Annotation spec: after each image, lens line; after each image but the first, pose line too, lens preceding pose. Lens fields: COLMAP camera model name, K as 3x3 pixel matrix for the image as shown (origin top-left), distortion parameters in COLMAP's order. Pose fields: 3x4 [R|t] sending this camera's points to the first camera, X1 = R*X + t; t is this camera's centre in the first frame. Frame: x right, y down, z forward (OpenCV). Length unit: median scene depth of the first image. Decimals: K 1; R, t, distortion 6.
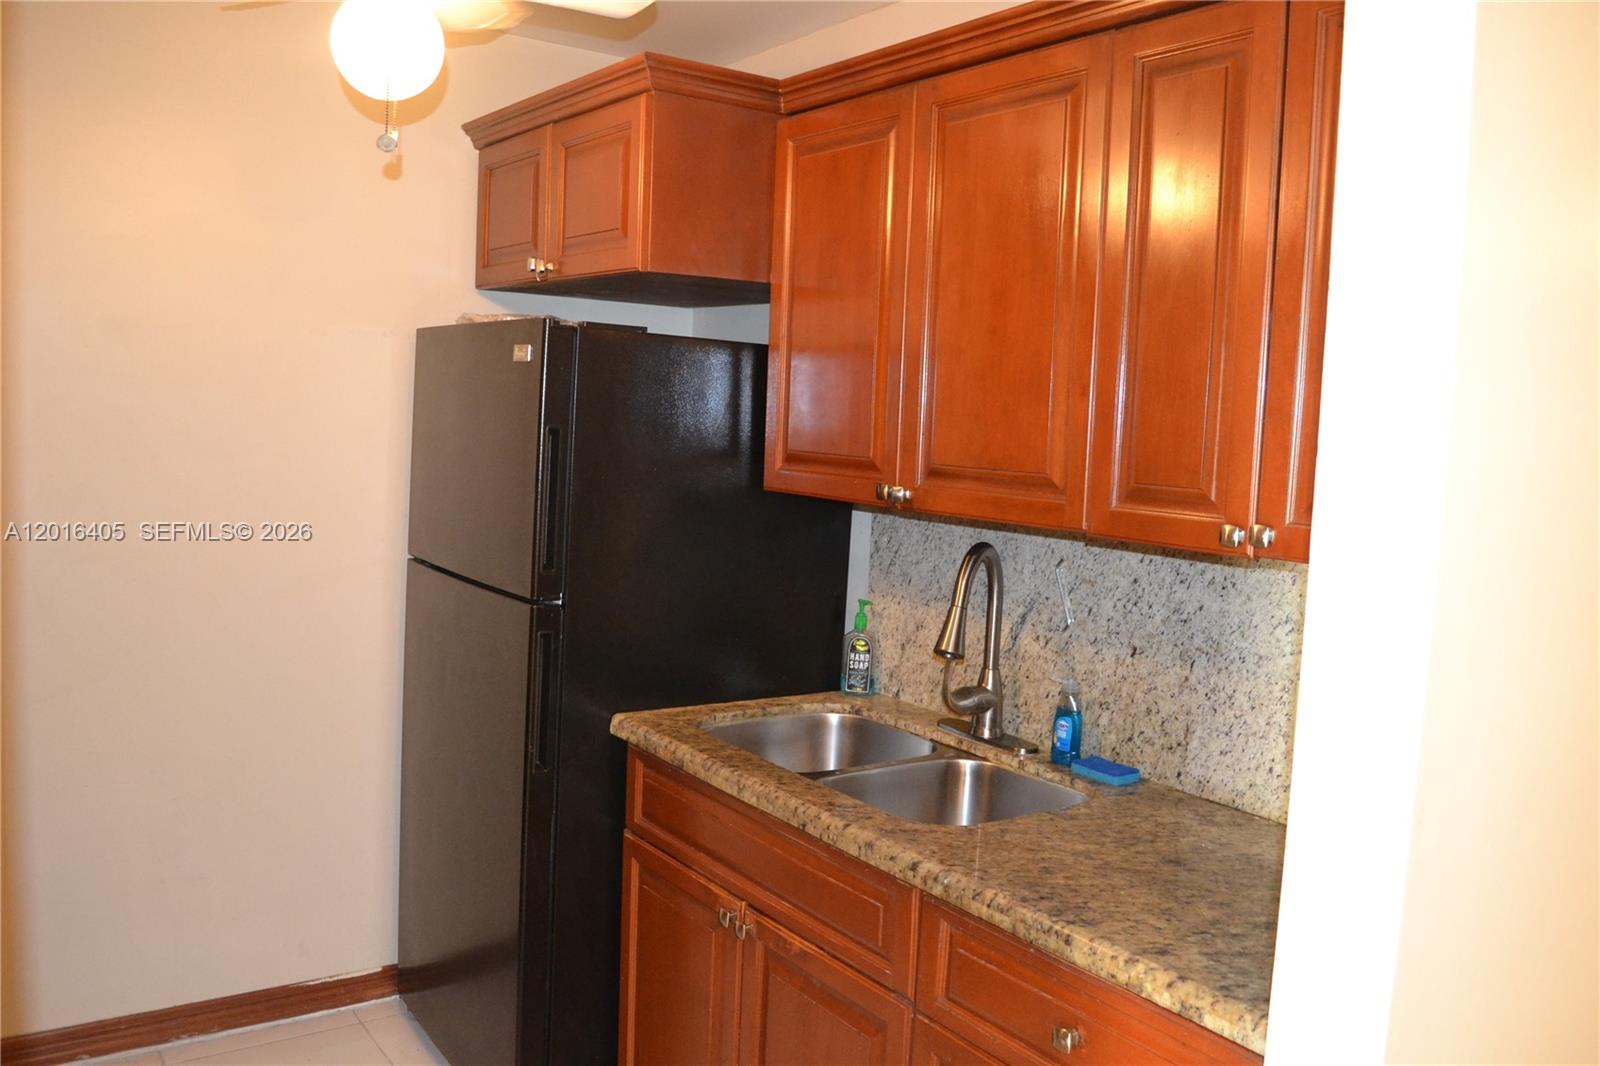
lens RADIAL K [[1299.5, 0, 800.0], [0, 1299.5, 533.0], [0, 0, 1]] dist [-0.074912, 0.006059]
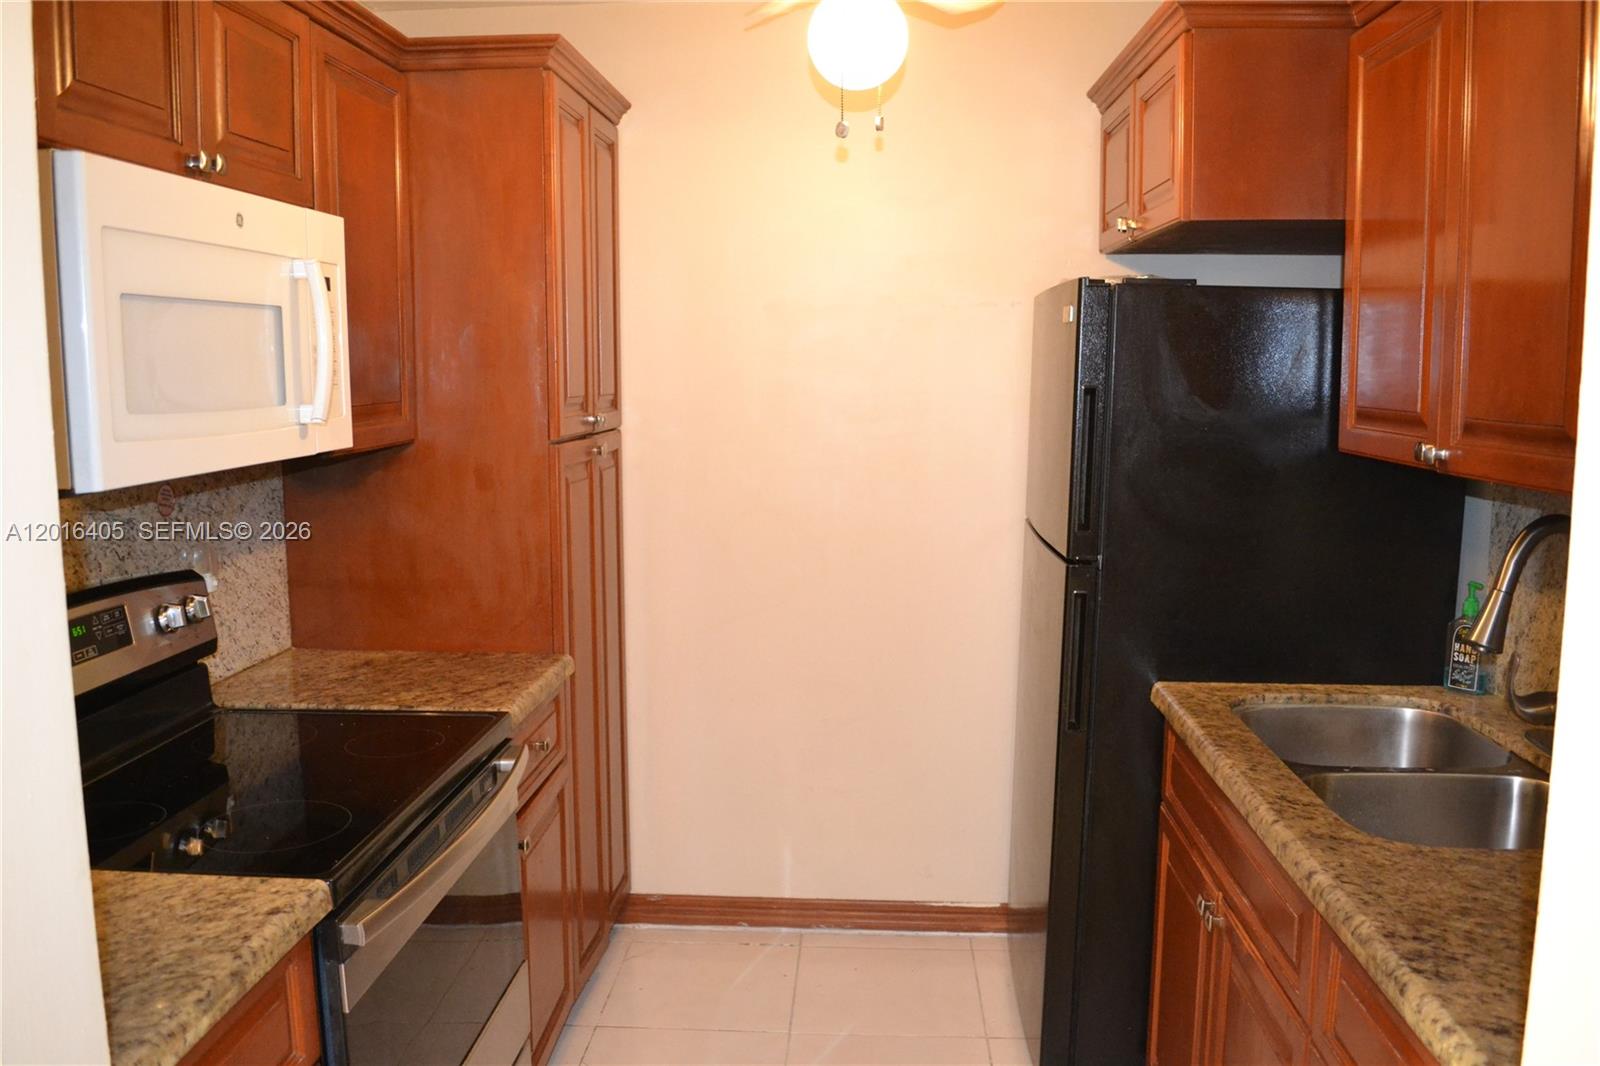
lens RADIAL K [[1297.8, 0, 800.0], [0, 1297.8, 533.0], [0, 0, 1]] dist [-0.058103, 0.003534]
pose [[0.778000, 0.037008, -0.627174, 0.256412], [-0.024647, 0.999293, 0.028392, 0.007520], [0.627781, -0.006631, 0.778362, 0.081257]]
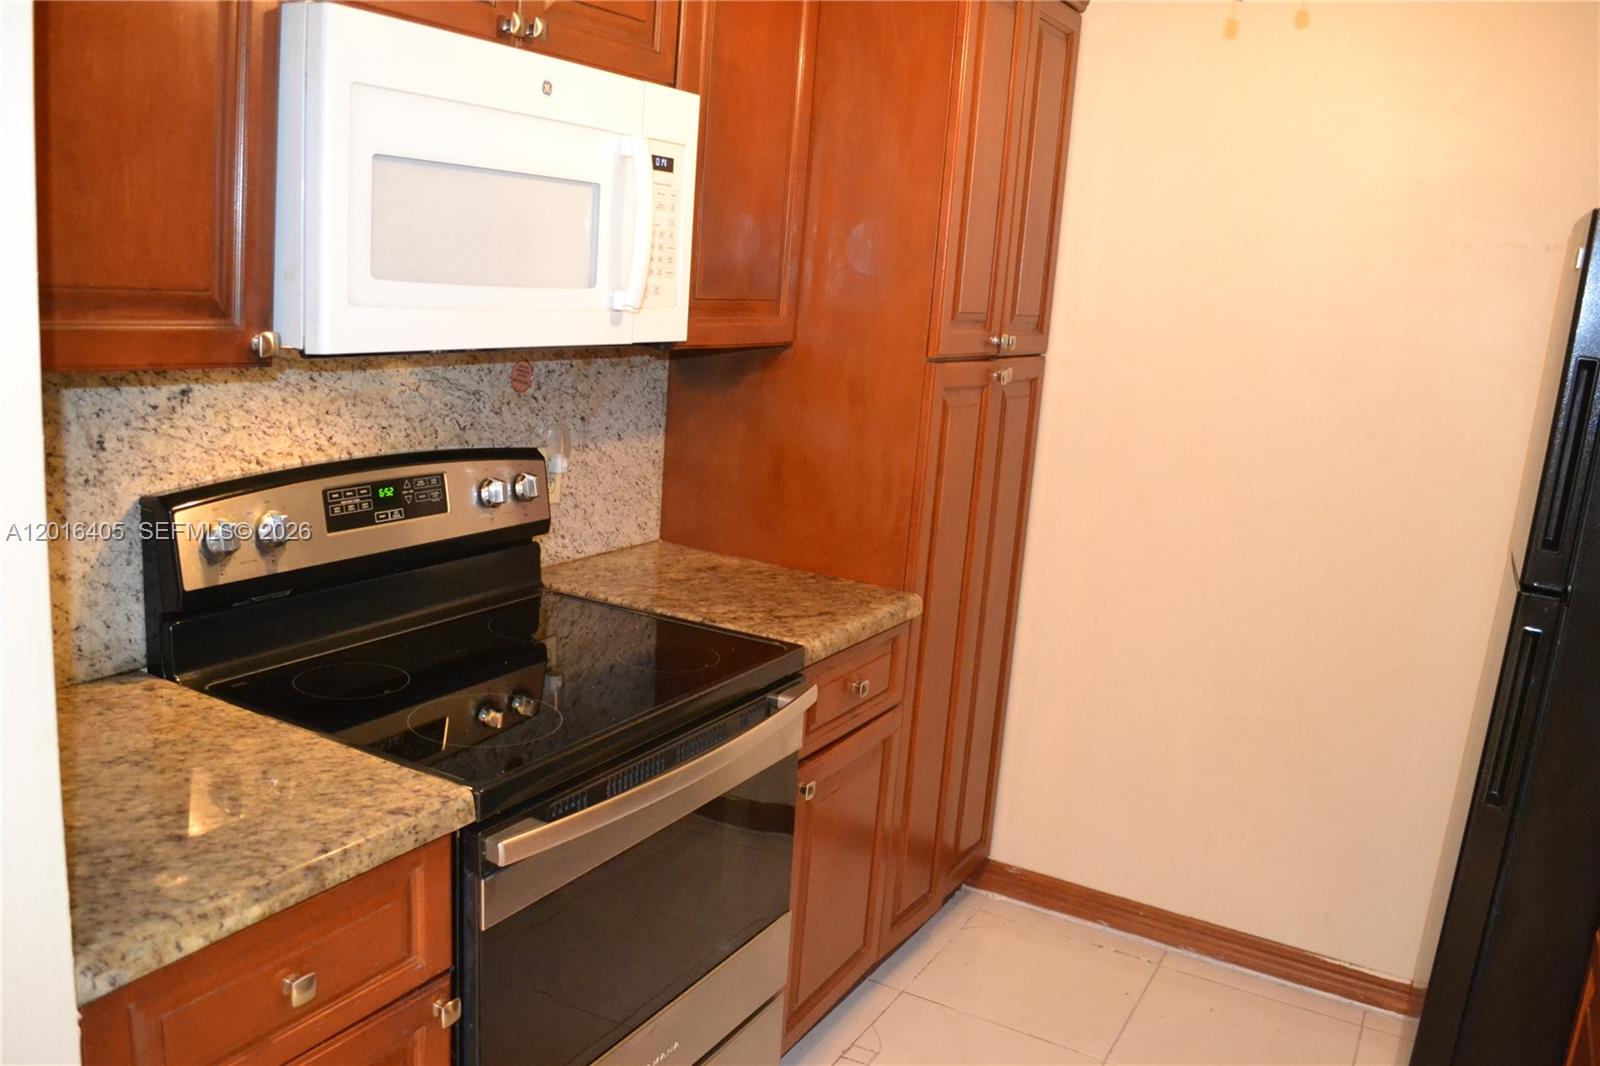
lens RADIAL K [[1297.4, 0, 800.0], [0, 1297.4, 533.0], [0, 0, 1]] dist [-0.068850, -0.003941]
pose [[0.430049, 0.169693, -0.886714, 0.260354], [-0.139757, 0.982850, 0.120310, -0.007821], [0.891923, 0.072185, 0.446389, 0.278437]]
